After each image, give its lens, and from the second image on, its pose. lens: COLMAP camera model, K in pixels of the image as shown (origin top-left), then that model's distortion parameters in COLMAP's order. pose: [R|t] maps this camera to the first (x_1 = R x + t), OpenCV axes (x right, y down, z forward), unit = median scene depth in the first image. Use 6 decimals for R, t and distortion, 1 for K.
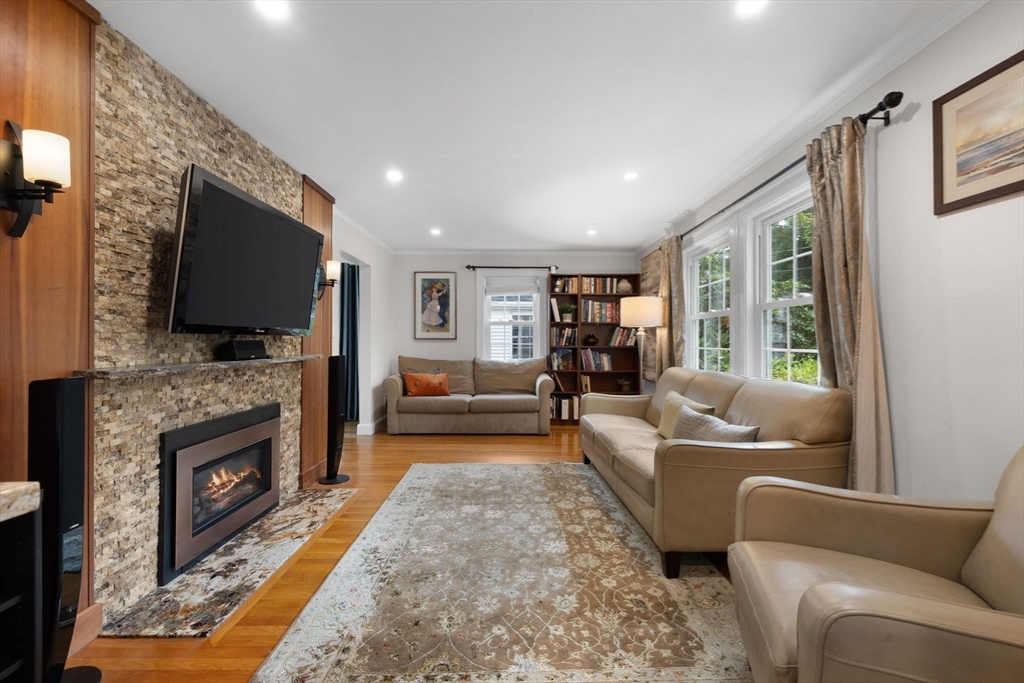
lens RADIAL K [[448.2, 0, 511.4], [0, 448.2, 340.5], [0, 0, 1]] dist [0.001004, -0.001832]
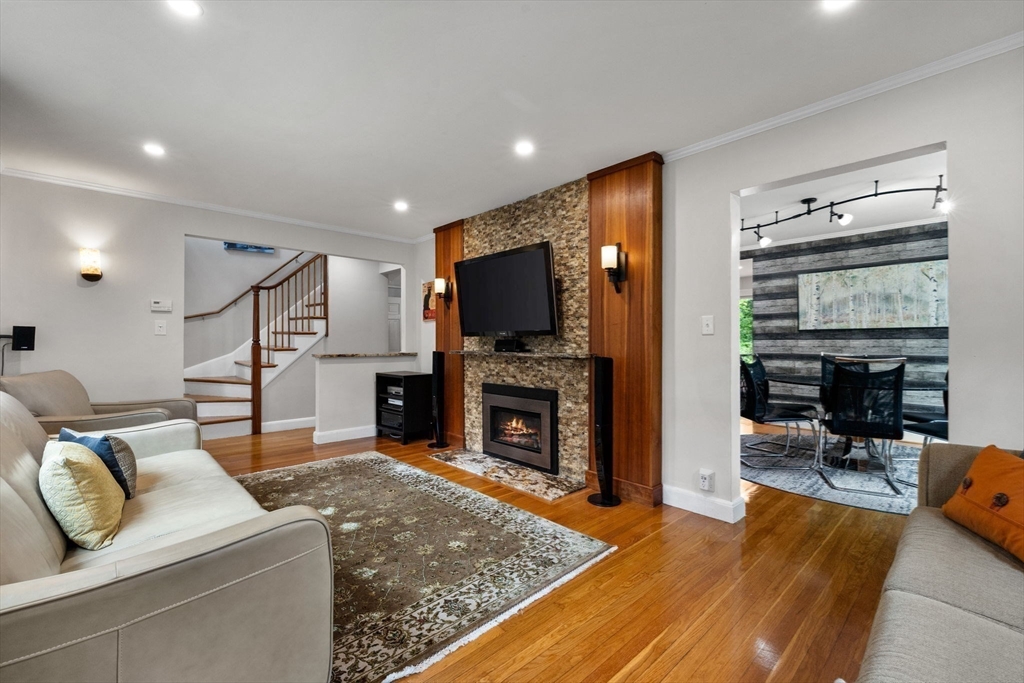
lens RADIAL K [[422.6, 0, 511.1], [0, 422.6, 345.4], [0, 0, 1]] dist [-0.024316, 0.000153]
pose [[-0.734083, 0.003629, -0.679050, 0.399860], [-0.000814, 0.999980, 0.006225, 0.010714], [0.679059, 0.005123, -0.734066, 2.055285]]
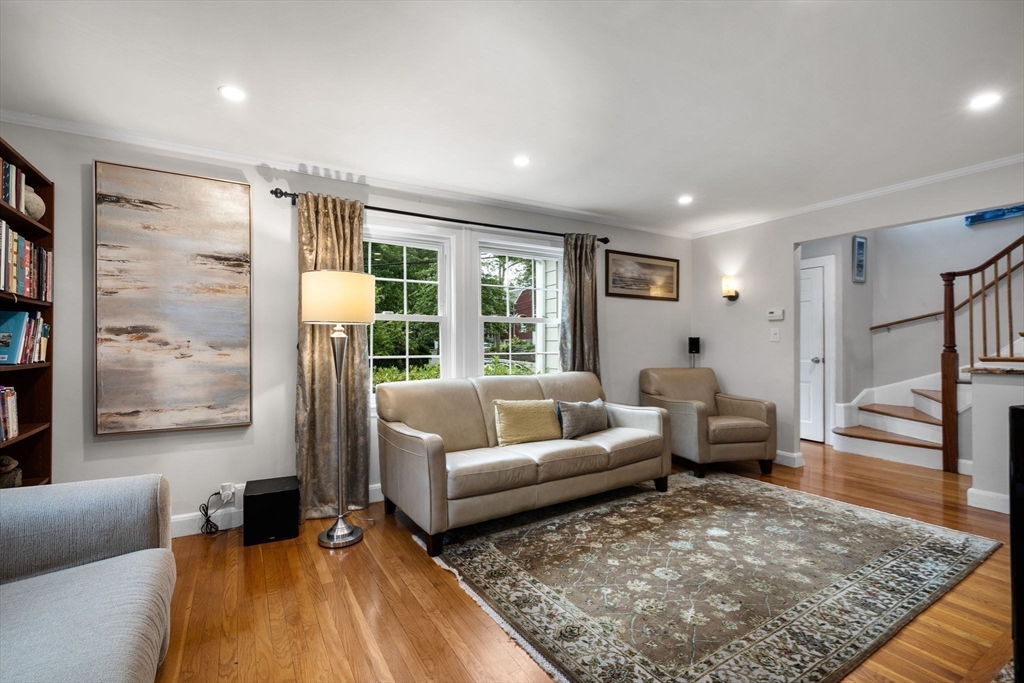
lens RADIAL K [[448.2, 0, 505.1], [0, 448.2, 340.1], [0, 0, 1]] dist [0.001004, -0.001832]
pose [[-0.521018, 0.008184, 0.853507, -0.616048], [-0.000113, 0.999953, -0.009657, -0.004682], [-0.853546, -0.005128, -0.520993, 1.942253]]
